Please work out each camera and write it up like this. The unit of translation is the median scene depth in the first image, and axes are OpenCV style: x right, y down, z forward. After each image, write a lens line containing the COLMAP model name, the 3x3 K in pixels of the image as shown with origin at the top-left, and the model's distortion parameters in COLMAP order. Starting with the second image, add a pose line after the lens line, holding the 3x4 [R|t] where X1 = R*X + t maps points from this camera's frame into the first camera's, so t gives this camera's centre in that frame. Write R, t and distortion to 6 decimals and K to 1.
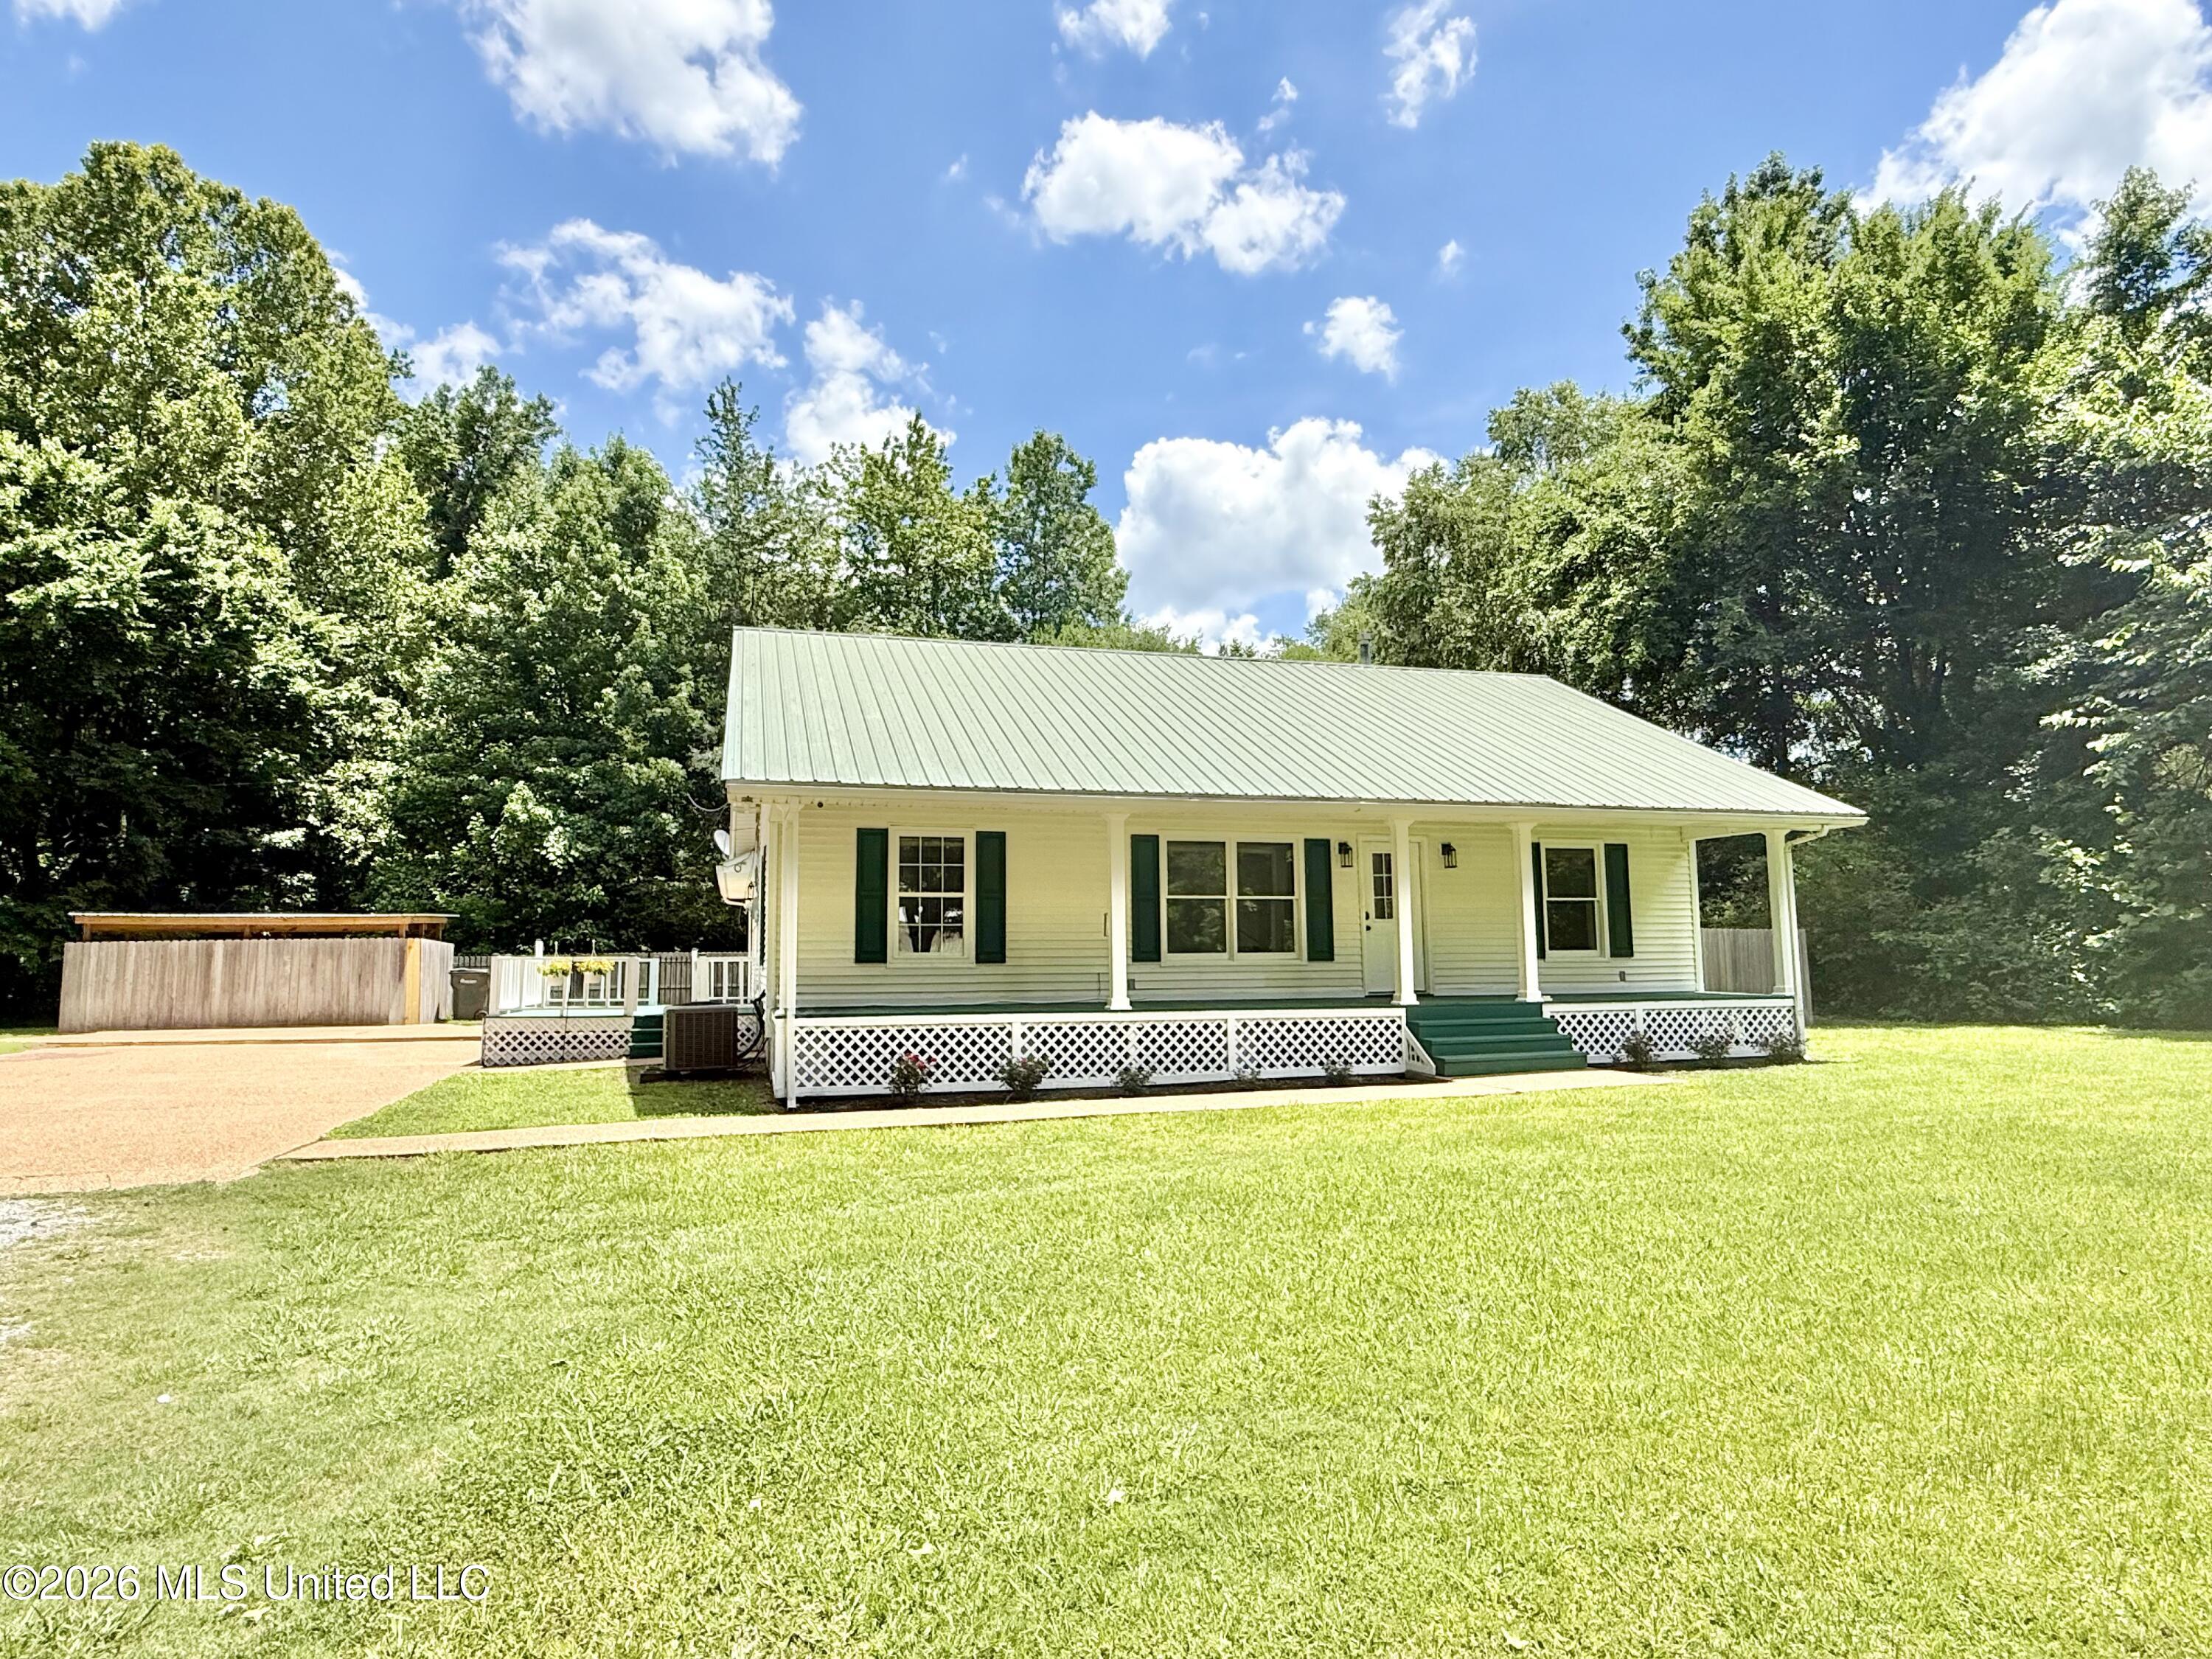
lens RADIAL K [[1243.4, 0, 1083.8], [0, 1243.4, 844.7], [0, 0, 1]] dist [0.004835, 0.000643]
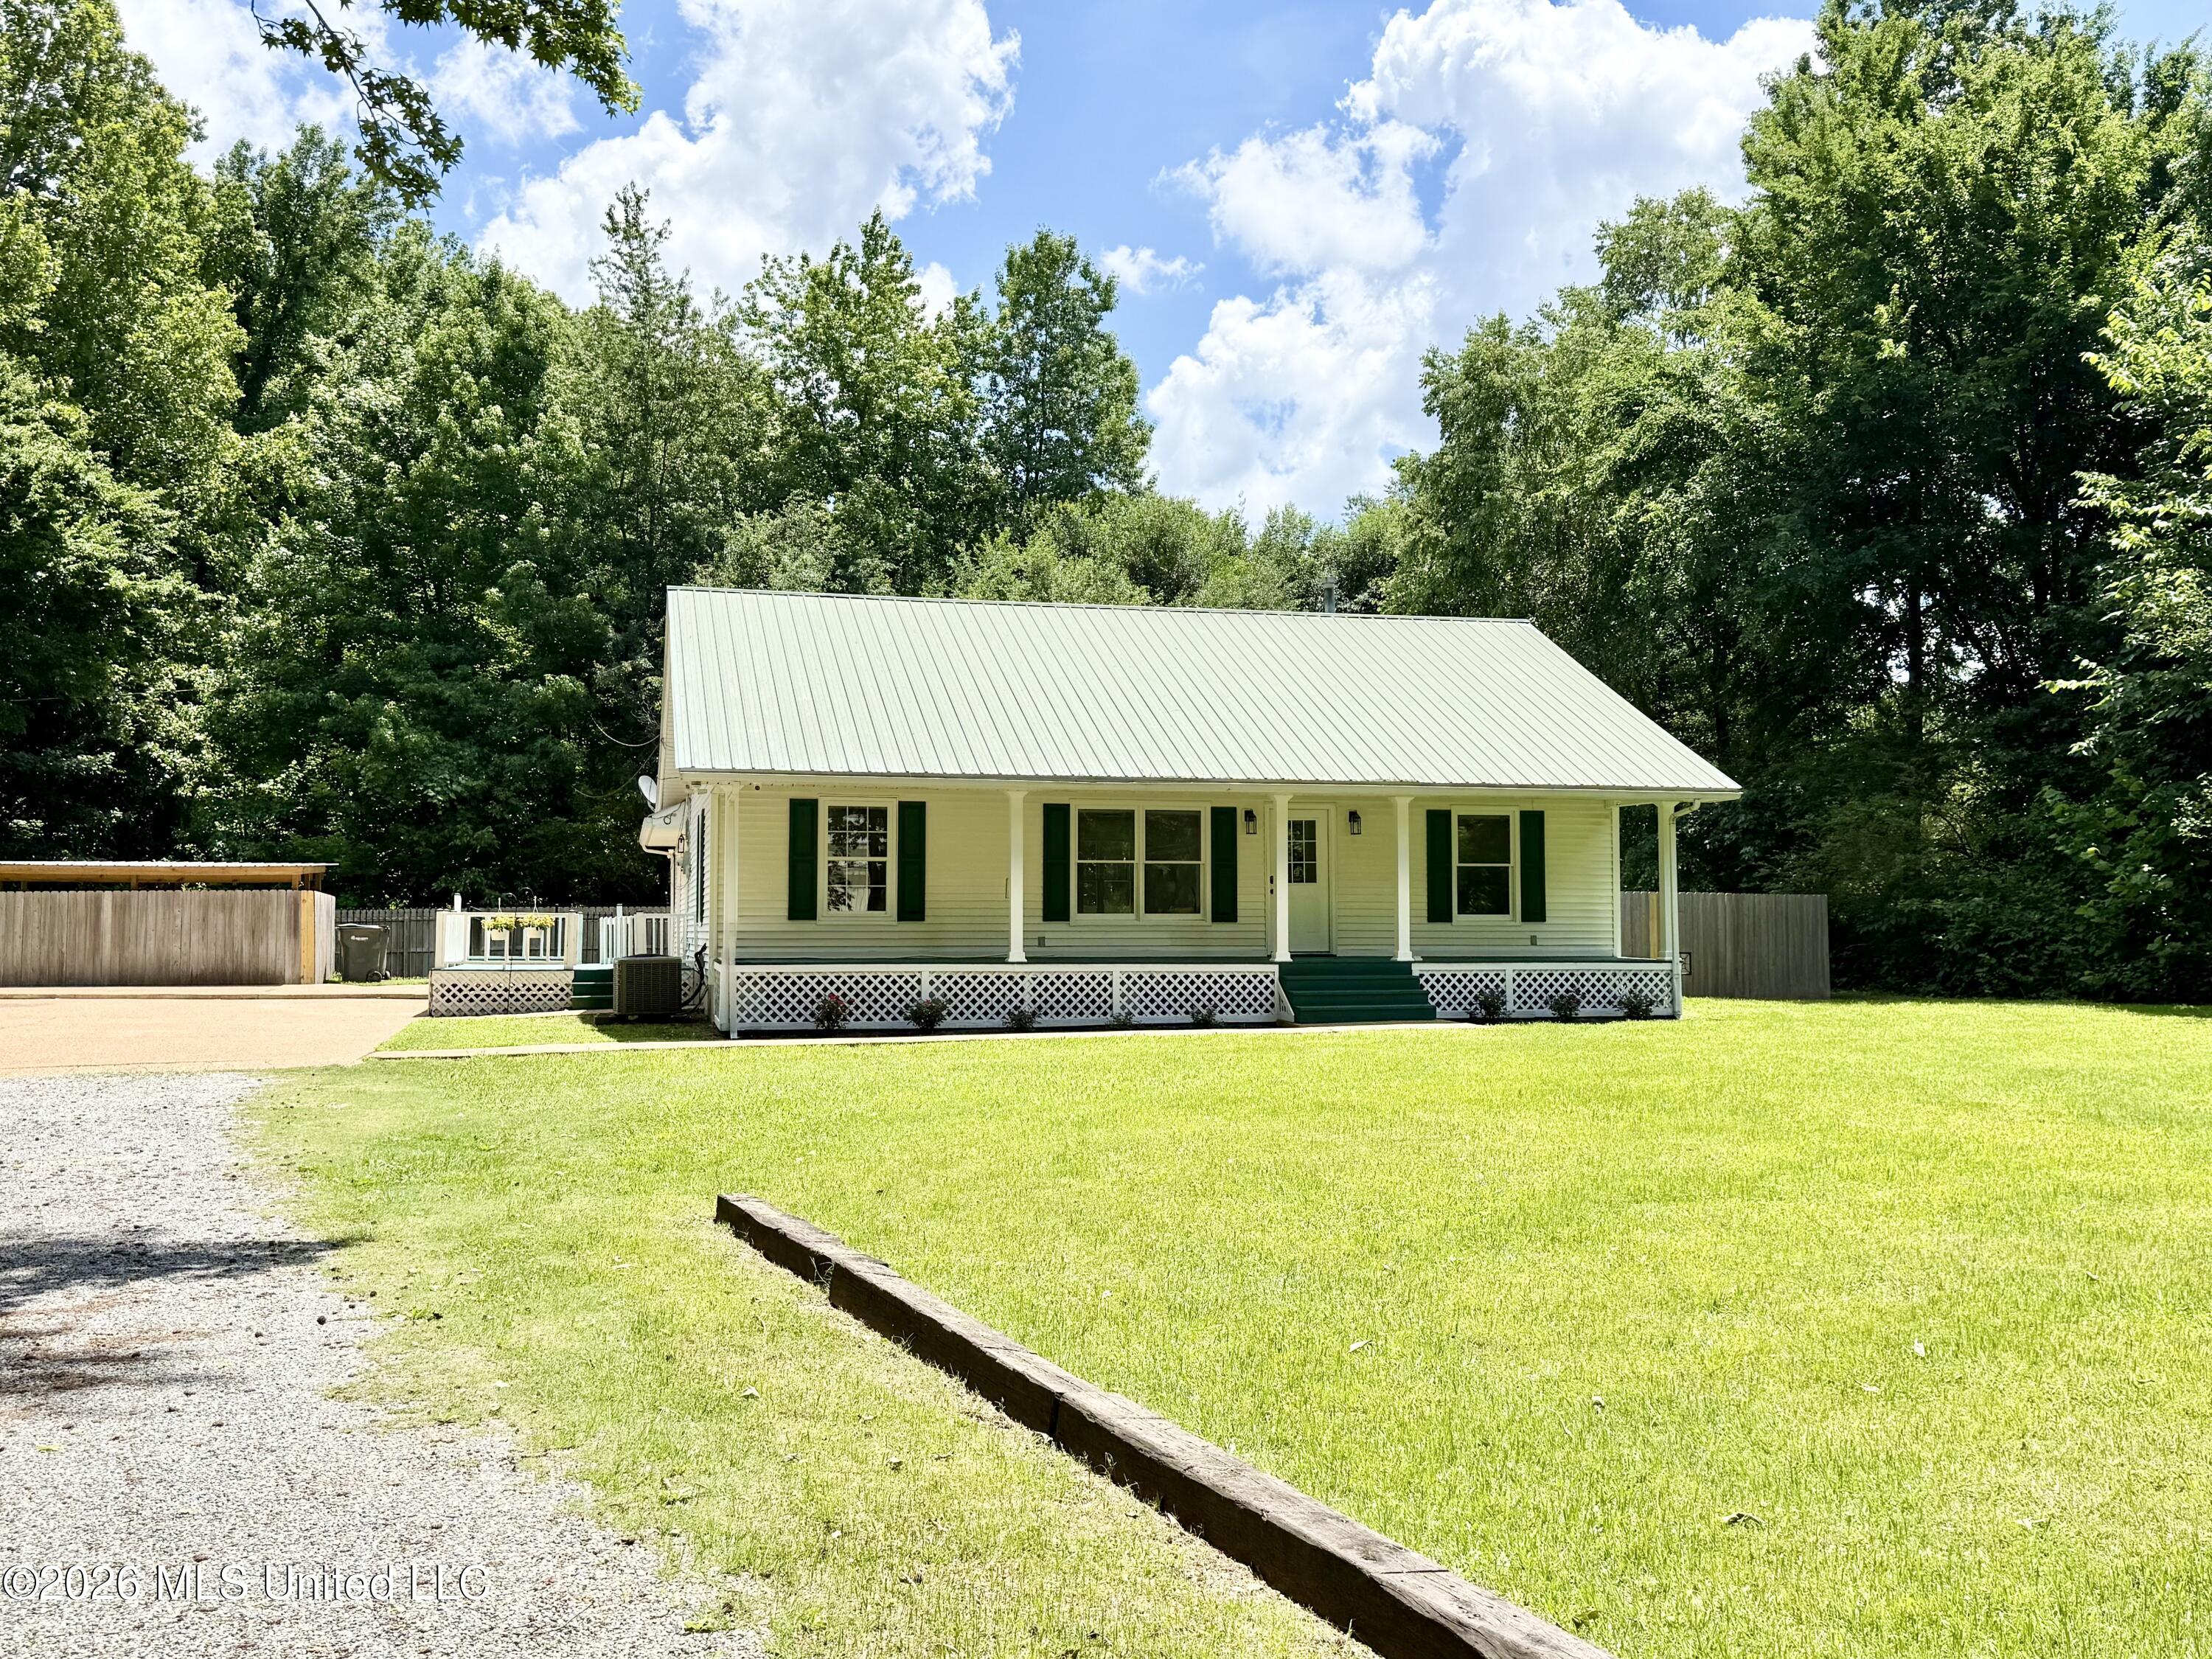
lens RADIAL K [[1995.1, 0, 1106.0], [0, 1995.1, 829.5], [0, 0, 1]] dist [0.186490, -0.364287]
pose [[0.999459, 0.008267, -0.031825, 0.132494], [-0.006780, 0.998894, 0.046533, -0.060259], [0.032174, -0.046292, 0.998410, -0.658787]]
